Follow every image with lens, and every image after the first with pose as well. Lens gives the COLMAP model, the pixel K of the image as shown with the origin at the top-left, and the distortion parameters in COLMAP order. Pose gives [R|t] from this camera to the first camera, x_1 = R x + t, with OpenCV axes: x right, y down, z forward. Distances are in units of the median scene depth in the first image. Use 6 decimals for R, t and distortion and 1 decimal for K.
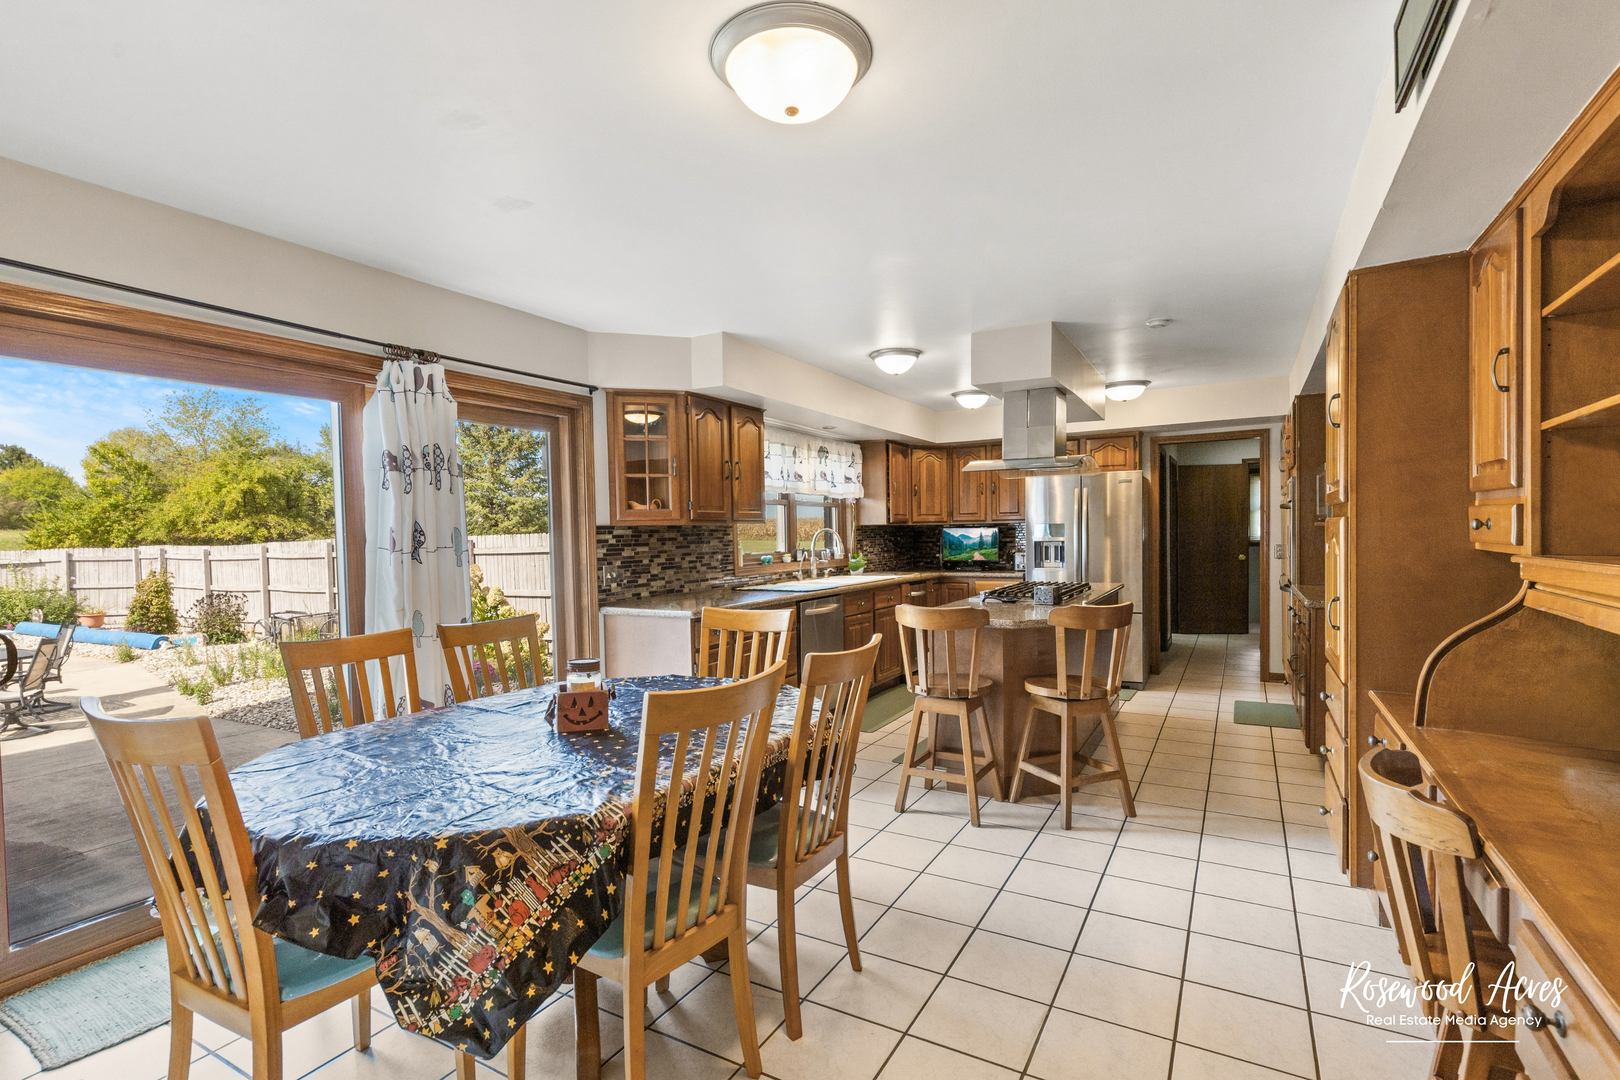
lens RADIAL K [[739.8, 0, 817.6], [0, 739.8, 526.0], [0, 0, 1]] dist [0.004142, 0.000400]
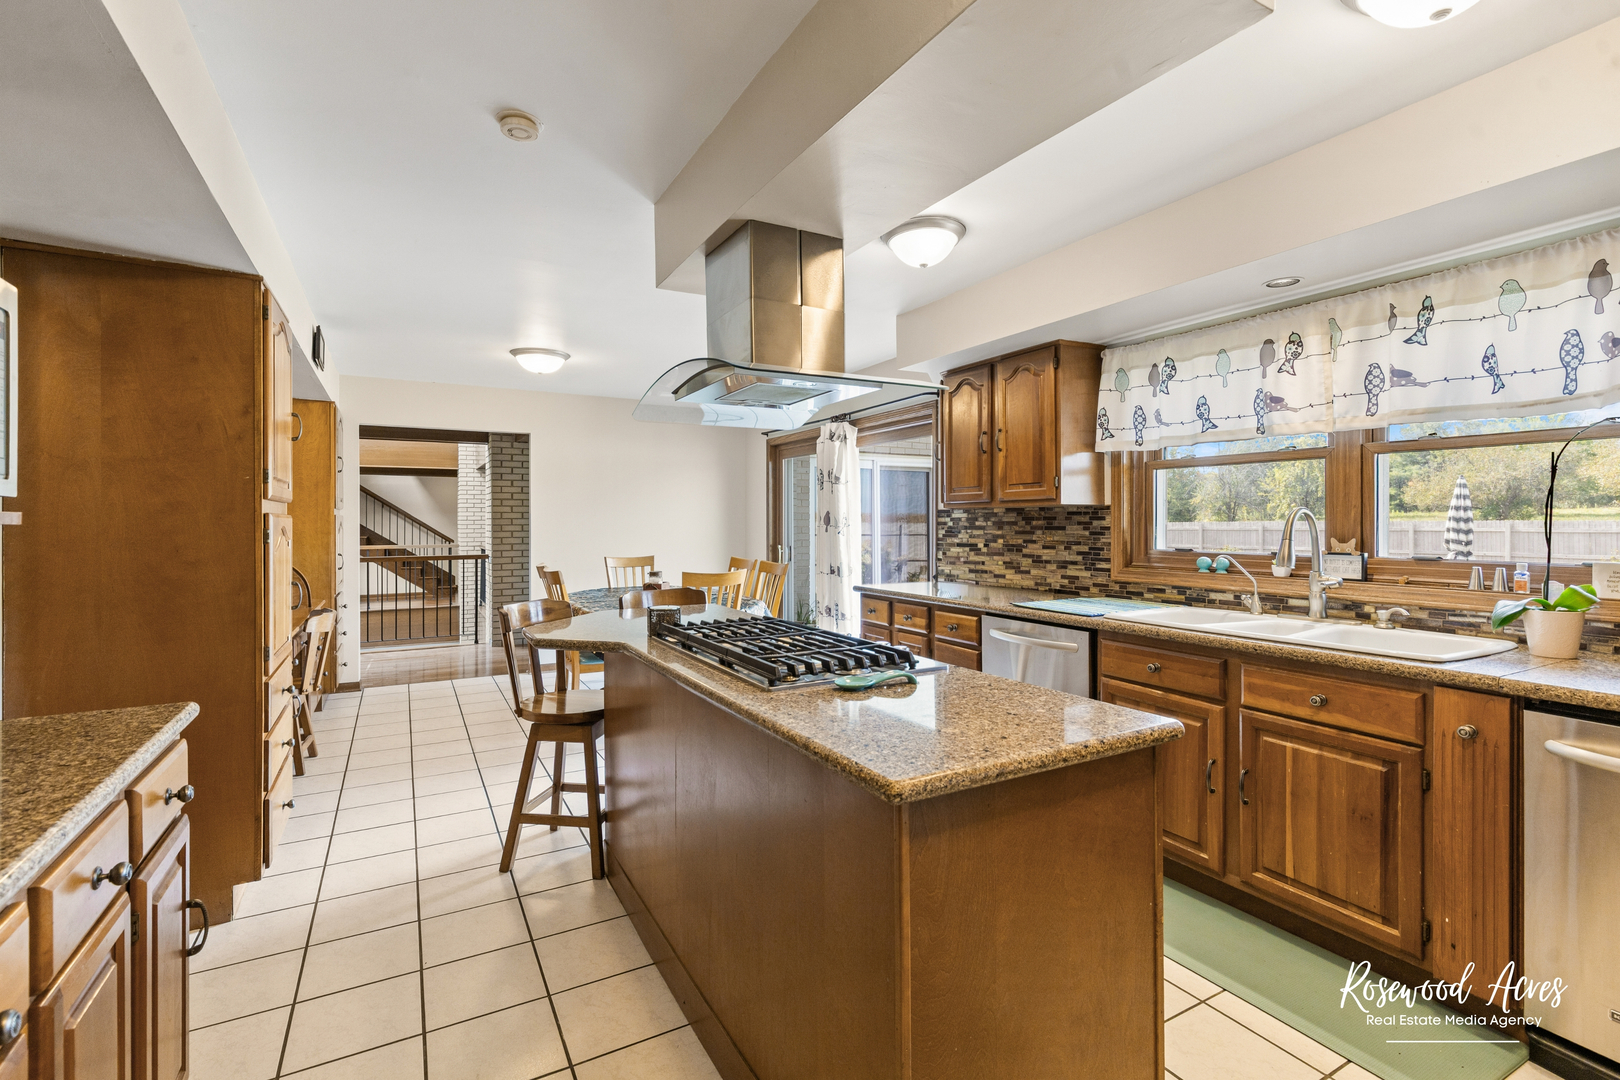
lens RADIAL K [[739.8, 0, 817.6], [0, 739.8, 526.0], [0, 0, 1]] dist [0.004142, 0.000400]
pose [[-0.516938, 0.022053, -0.855739, 1.325905], [0.016228, 0.999741, 0.015961, 0.005544], [0.855869, -0.005637, -0.517162, 2.411610]]
